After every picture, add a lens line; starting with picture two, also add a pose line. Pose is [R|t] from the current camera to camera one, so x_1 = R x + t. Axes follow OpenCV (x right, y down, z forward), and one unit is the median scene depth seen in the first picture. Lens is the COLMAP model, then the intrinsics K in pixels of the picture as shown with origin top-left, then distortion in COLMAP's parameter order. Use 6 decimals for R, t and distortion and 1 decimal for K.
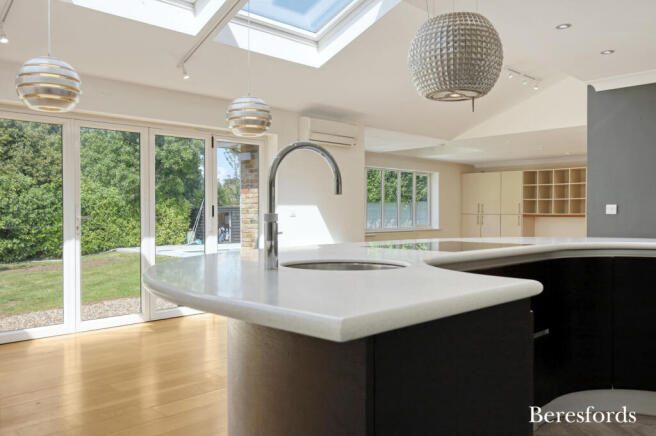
lens RADIAL K [[559.9, 0, 326.1], [0, 559.9, 220.3], [0, 0, 1]] dist [0.014553, 0.001546]
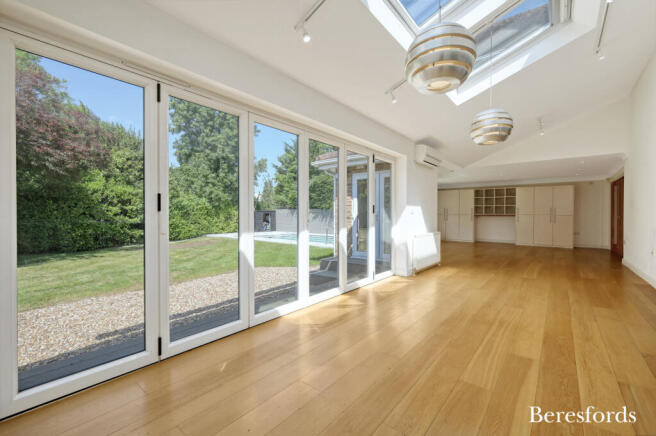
lens RADIAL K [[290.9, 0, 330.0], [0, 290.9, 217.0], [0, 0, 1]] dist [0.002366, 0.000750]
pose [[0.991858, 0.002309, 0.127328, -0.121868], [-0.001518, 0.999979, -0.006310, 0.002363], [-0.127340, 0.006065, 0.991841, 0.095111]]
